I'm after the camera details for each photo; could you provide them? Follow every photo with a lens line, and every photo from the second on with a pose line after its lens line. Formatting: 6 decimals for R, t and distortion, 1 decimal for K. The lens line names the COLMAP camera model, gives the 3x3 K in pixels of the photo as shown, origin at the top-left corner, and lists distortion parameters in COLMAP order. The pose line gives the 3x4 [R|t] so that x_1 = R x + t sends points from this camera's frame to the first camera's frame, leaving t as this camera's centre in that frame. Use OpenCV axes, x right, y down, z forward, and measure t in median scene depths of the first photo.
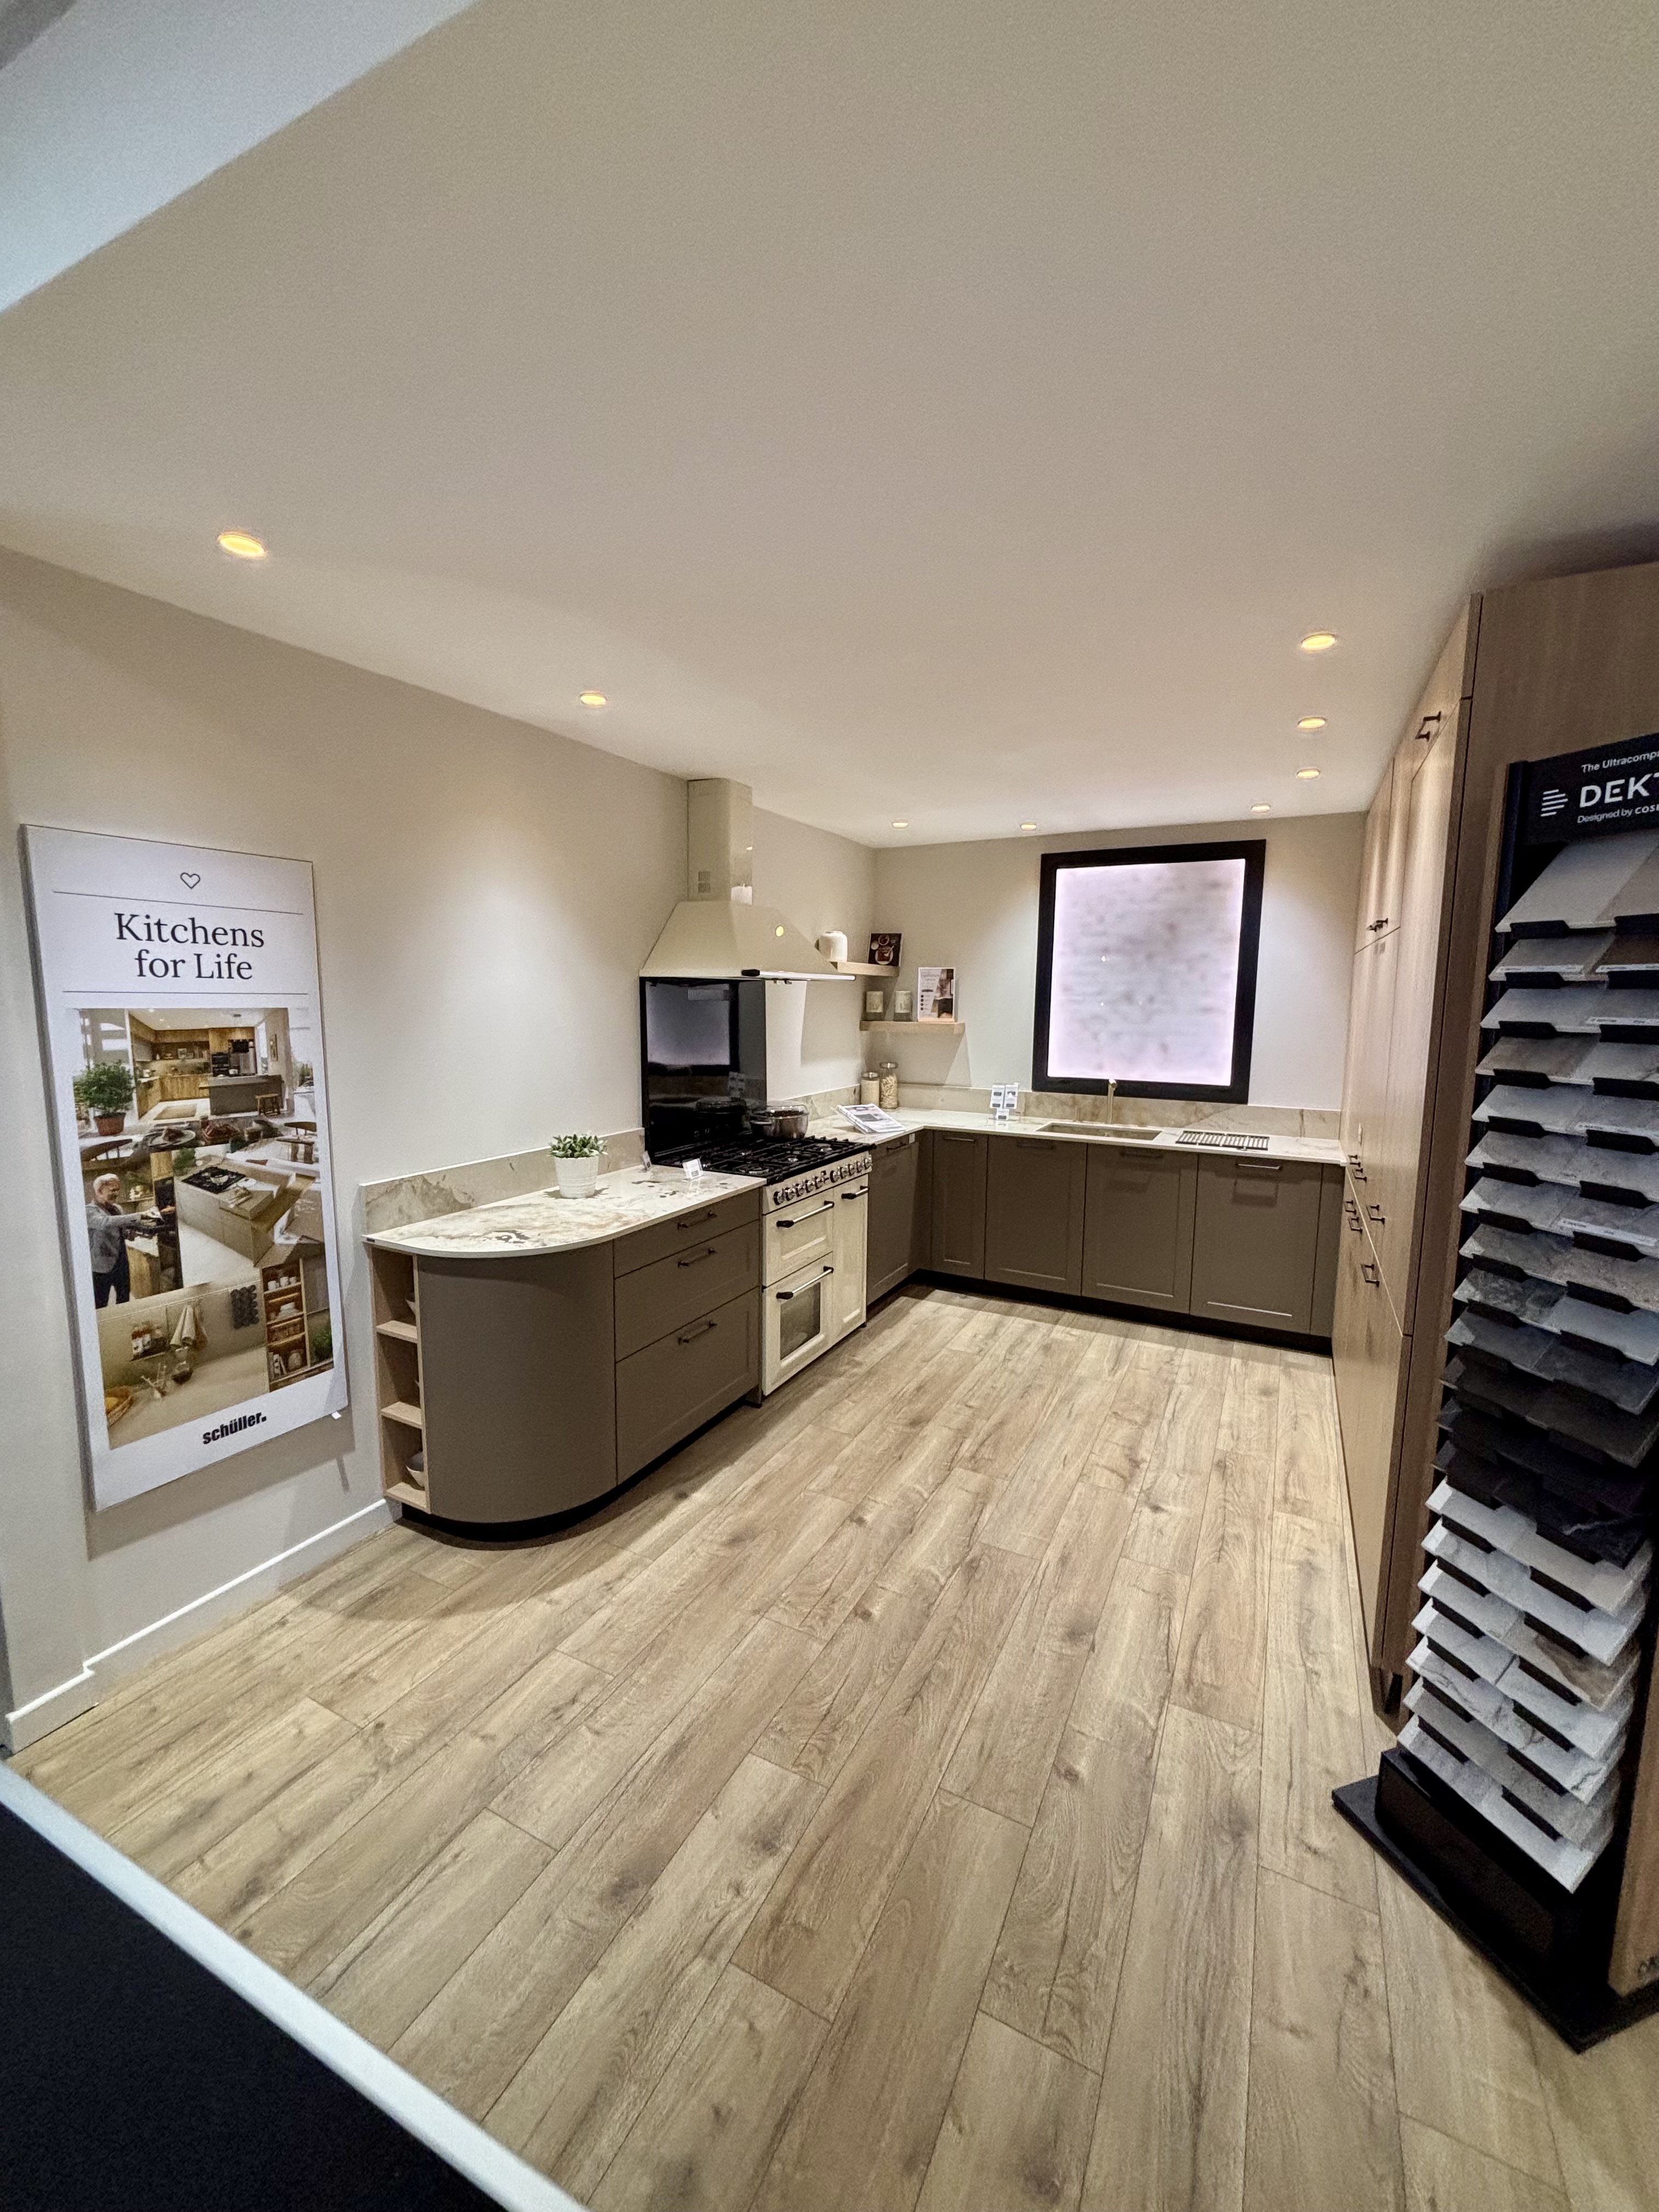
lens RADIAL K [[885.5, 0, 824.4], [0, 885.5, 1101.5], [0, 0, 1]] dist [0.006846, -0.002424]
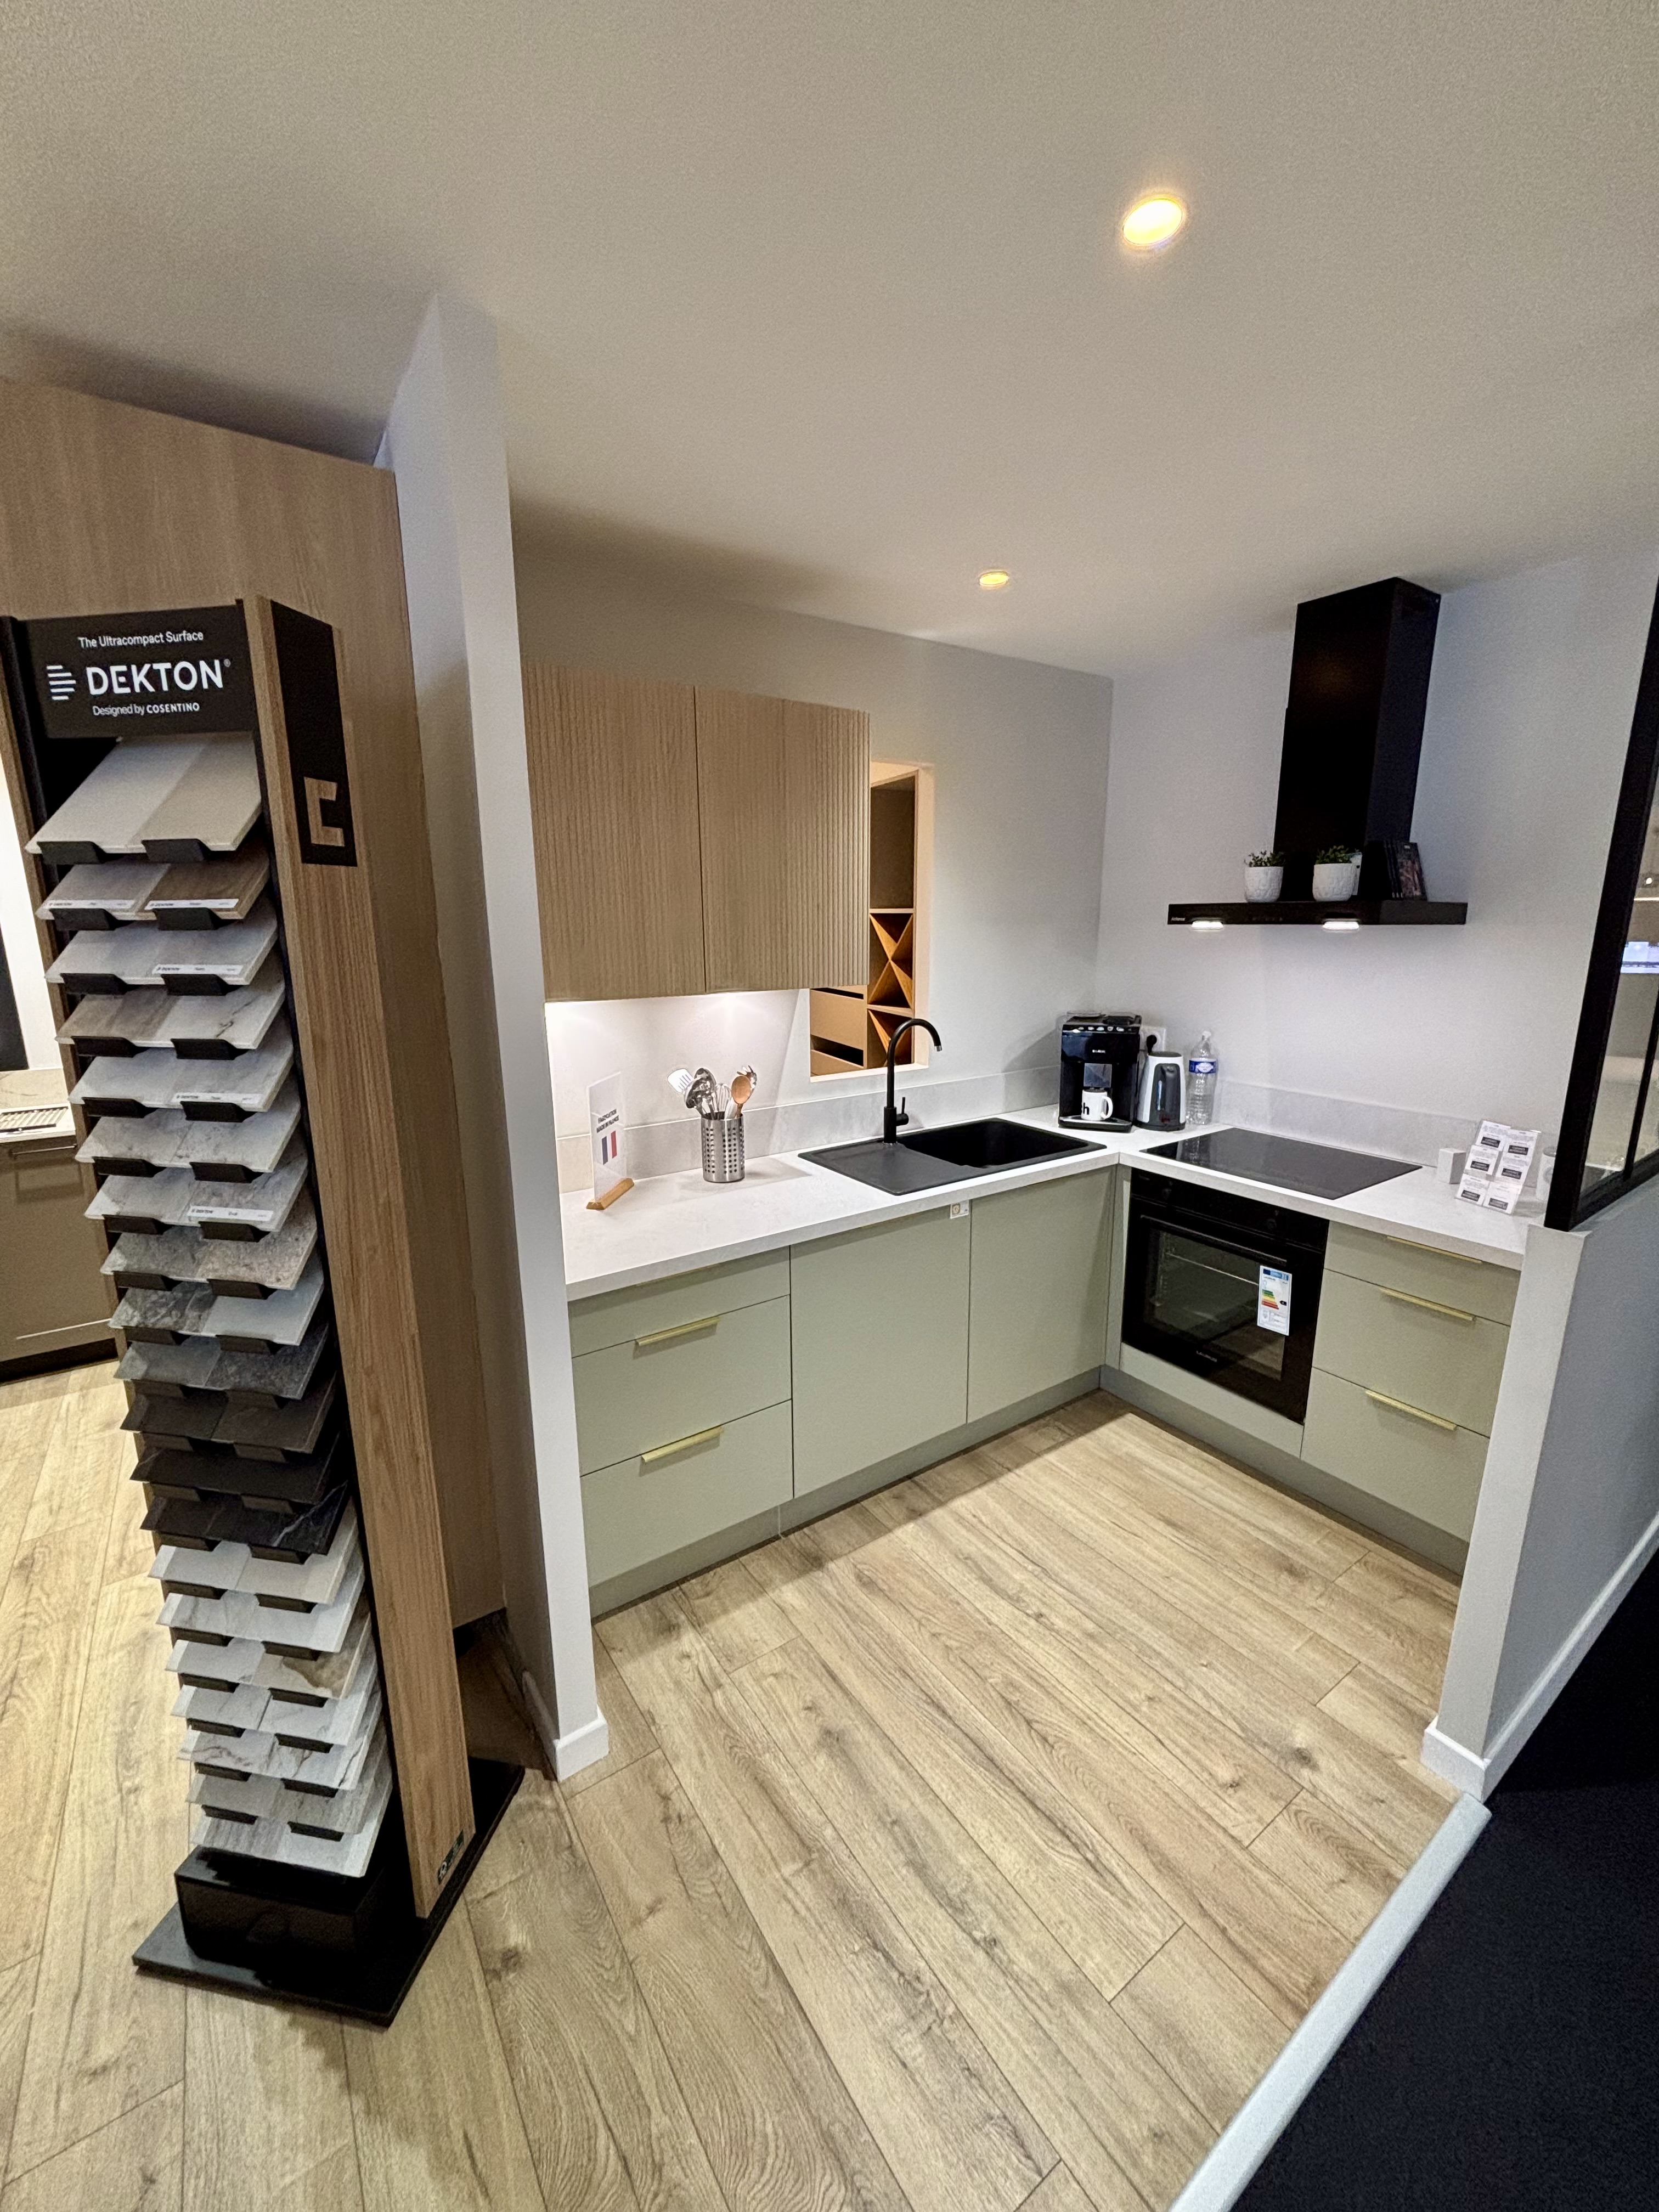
lens RADIAL K [[885.5, 0, 829.6], [0, 885.5, 1099.5], [0, 0, 1]] dist [0.006846, -0.002424]
pose [[0.455623, -0.196010, 0.868325, 0.397207], [0.121503, 0.980021, 0.157469, -0.026388], [-0.881842, 0.033757, 0.470336, 0.072134]]
